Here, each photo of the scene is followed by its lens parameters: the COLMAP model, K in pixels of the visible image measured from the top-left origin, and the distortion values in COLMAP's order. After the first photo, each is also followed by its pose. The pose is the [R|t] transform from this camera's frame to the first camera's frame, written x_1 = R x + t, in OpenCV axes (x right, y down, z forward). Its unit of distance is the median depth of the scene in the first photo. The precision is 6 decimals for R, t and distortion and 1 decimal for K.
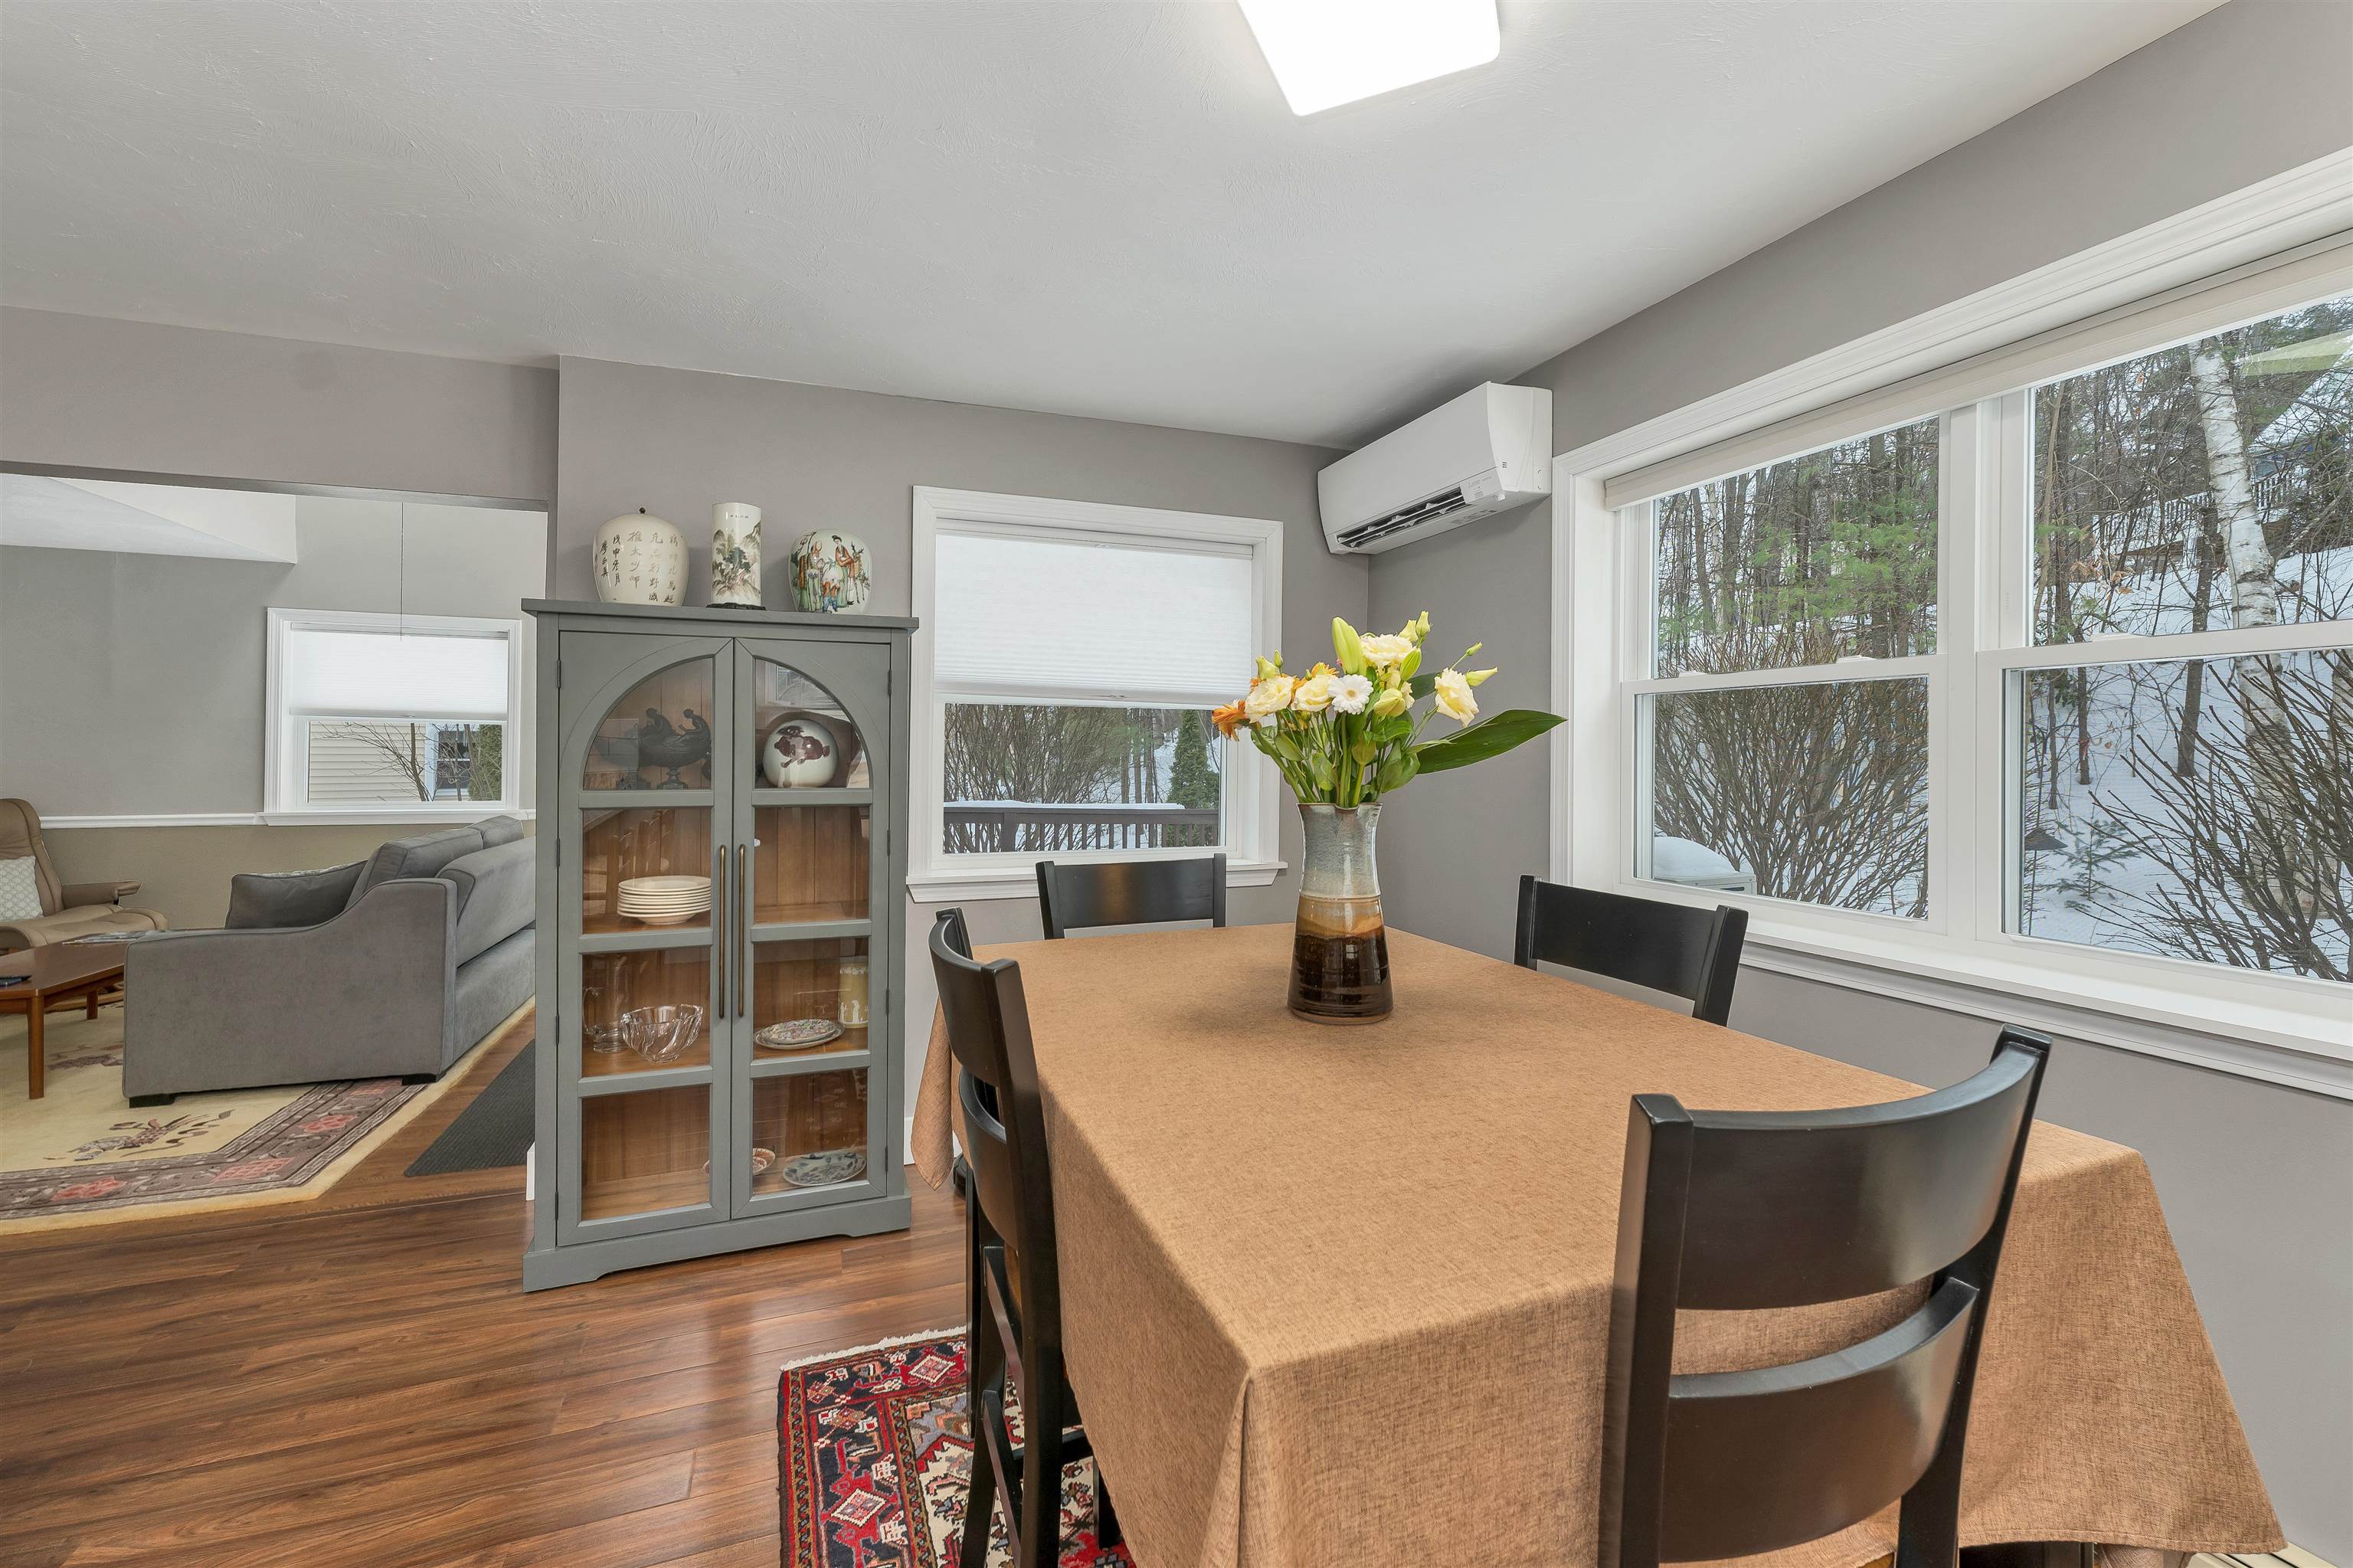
lens RADIAL K [[976.1, 0, 1180.3], [0, 976.1, 752.2], [0, 0, 1]] dist [-0.000214, 0.000218]
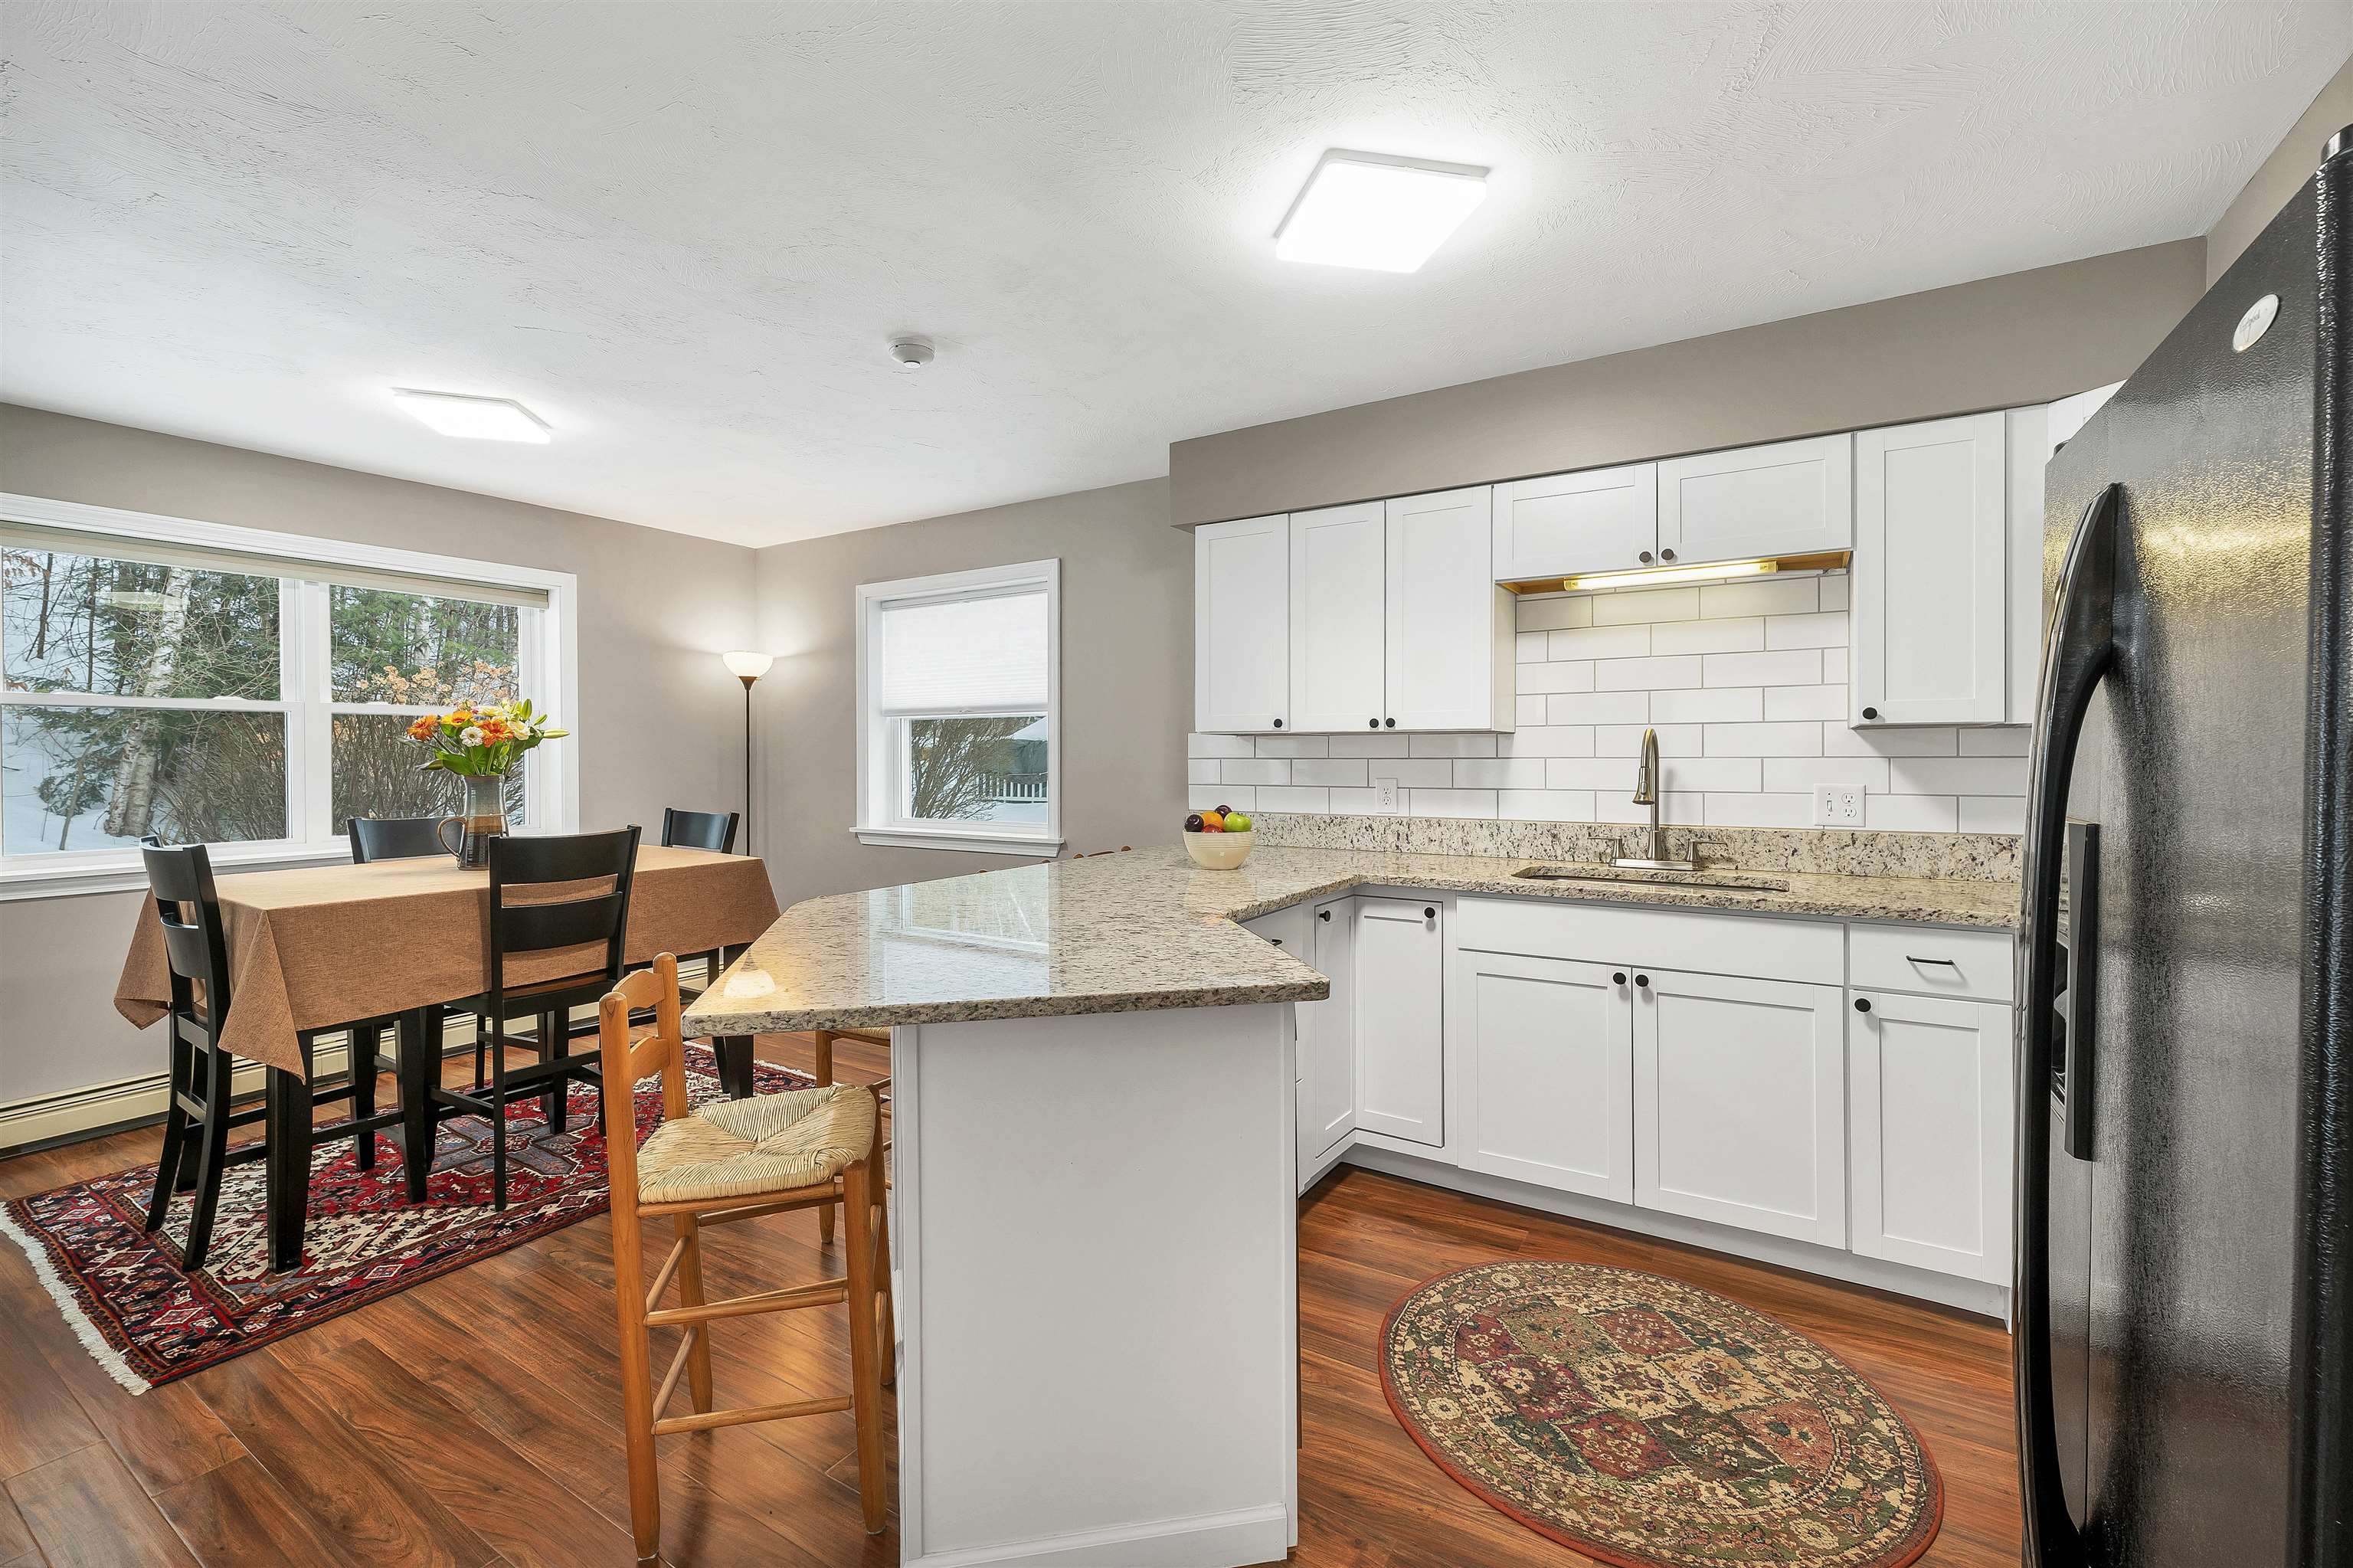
lens RADIAL K [[994.3, 0, 1169.1], [0, 994.3, 755.7], [0, 0, 1]] dist [-0.000453, -0.000115]
pose [[-0.597728, -0.005330, 0.801681, -1.060048], [-0.000668, 0.999981, 0.006150, -0.003214], [-0.801699, 0.003140, -0.597720, 0.451837]]
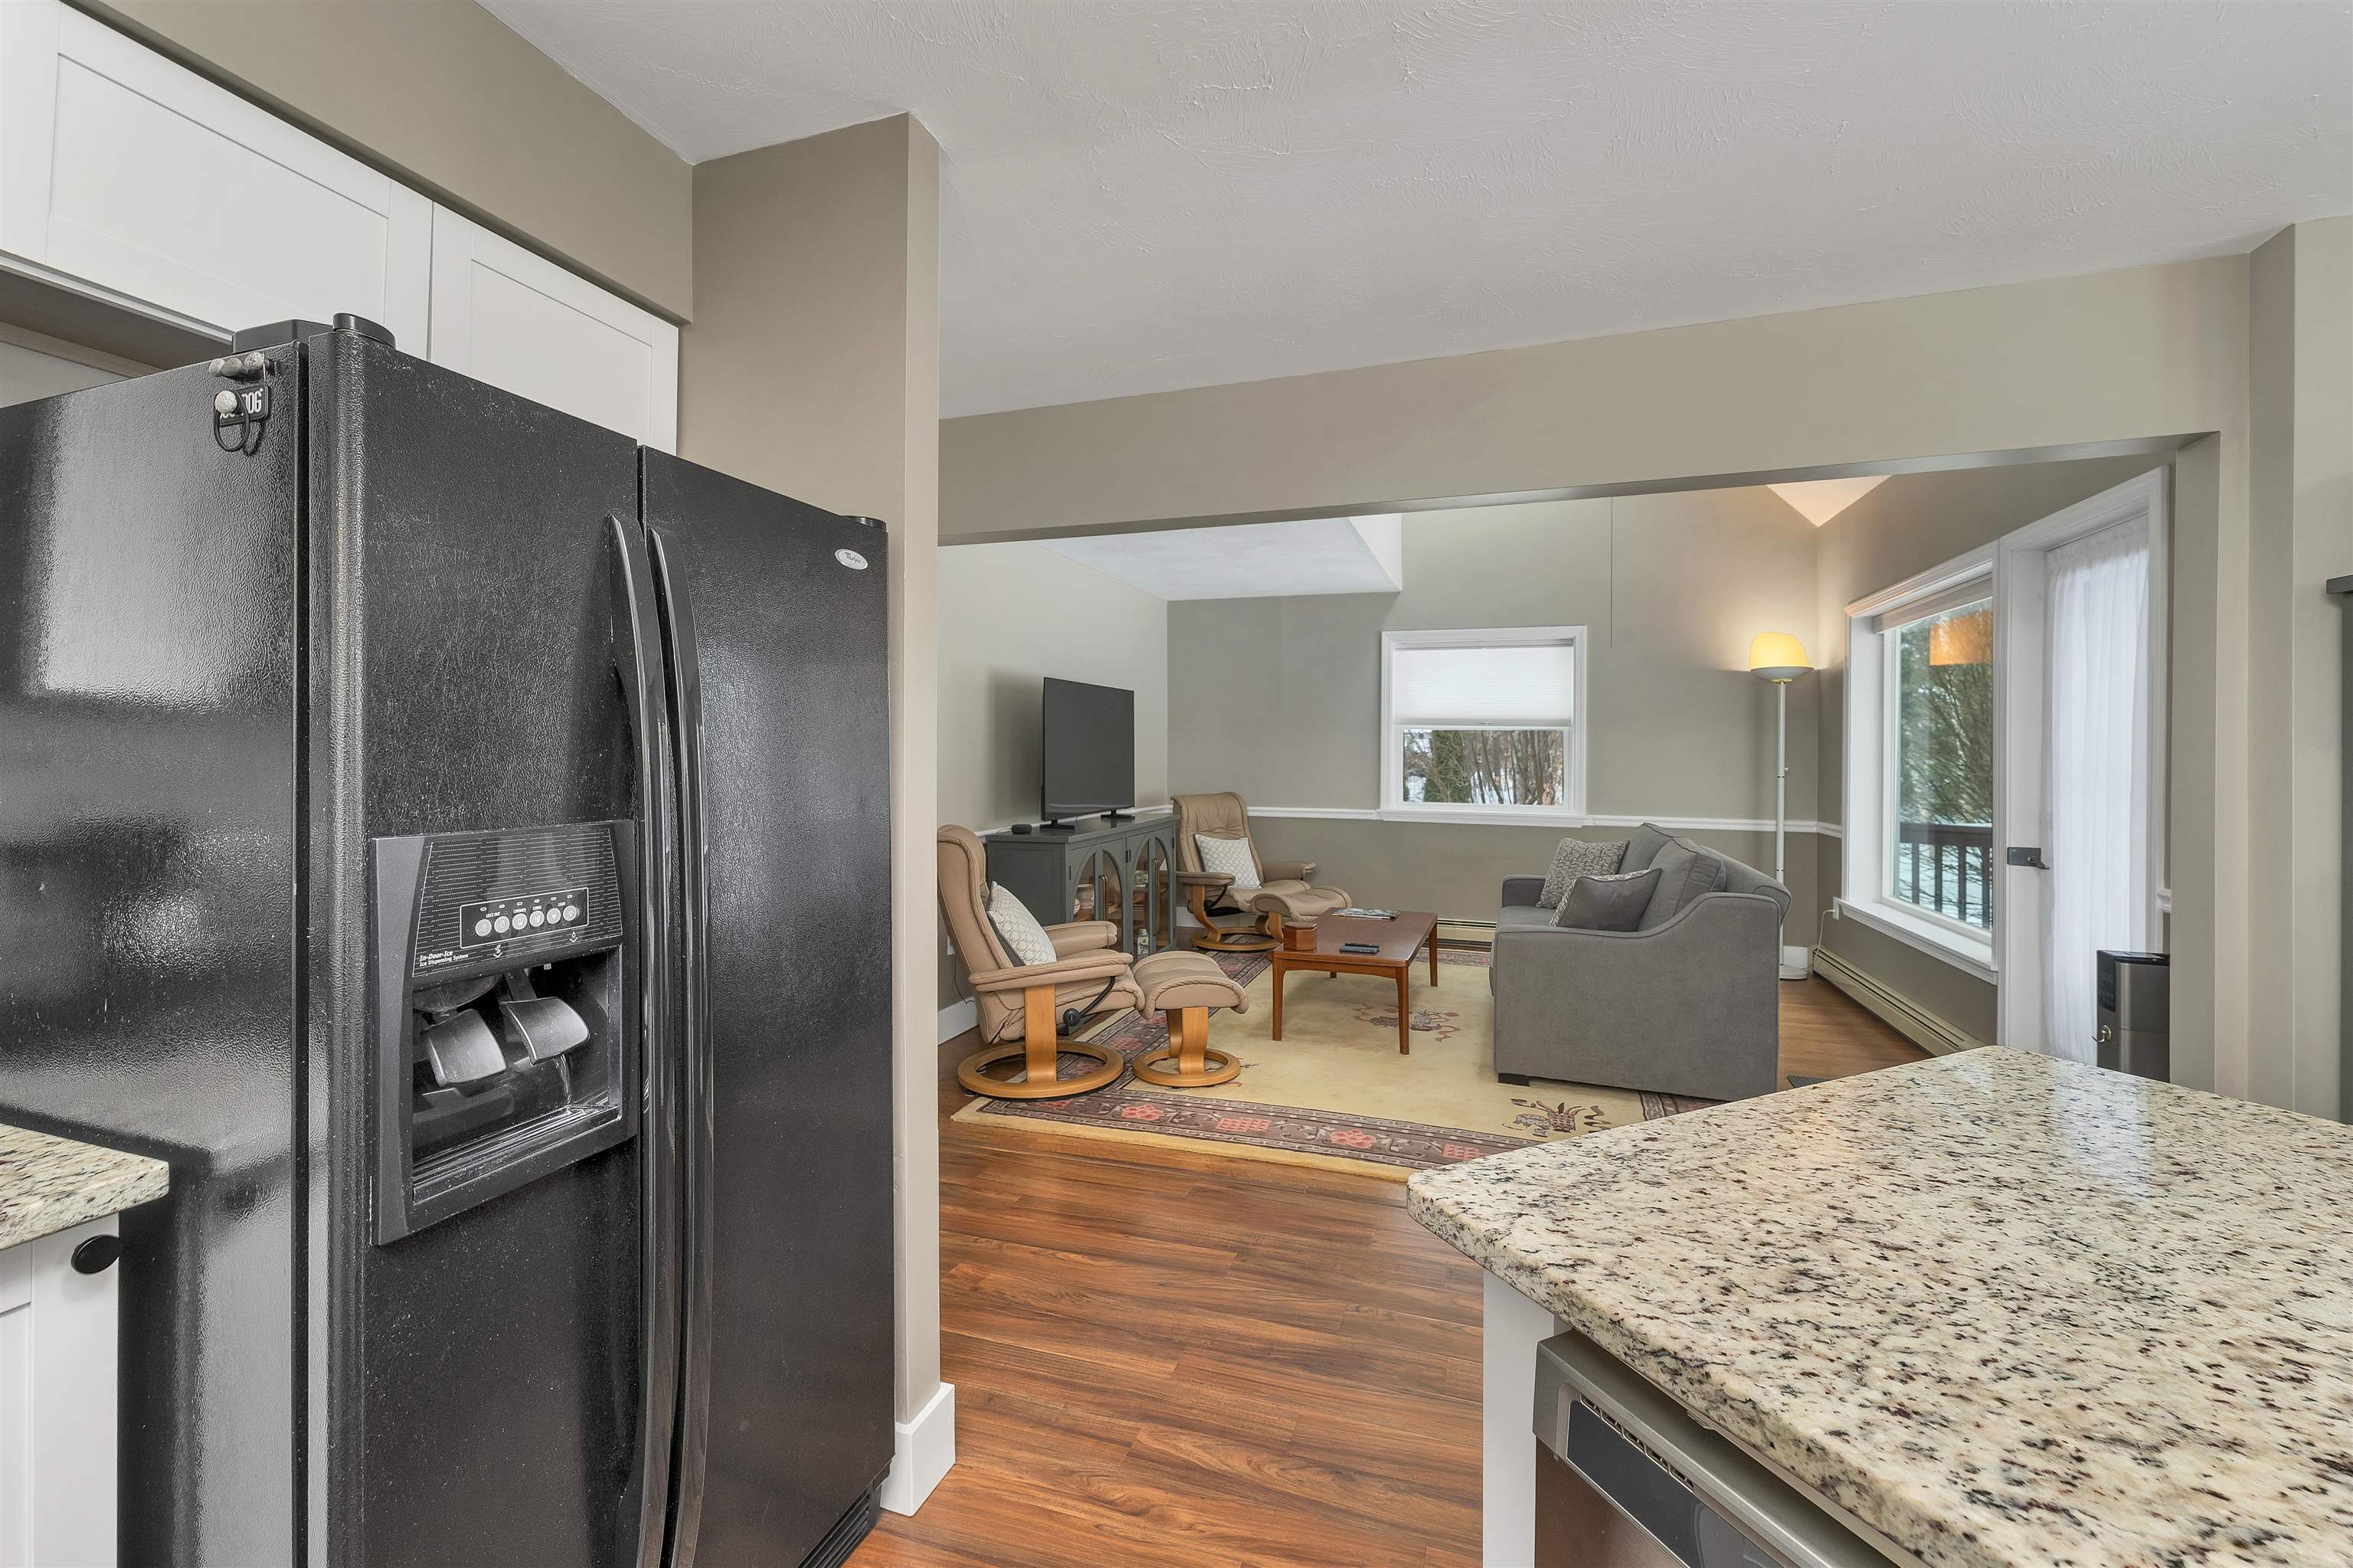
lens RADIAL K [[982.6, 0, 1166.2], [0, 982.6, 748.9], [0, 0, 1]] dist [0.000869, -0.000047]
pose [[0.764161, -0.002427, -0.645022, -0.631939], [-0.002870, 0.999970, -0.007162, -0.002154], [0.645020, 0.007324, 0.764131, -0.088977]]
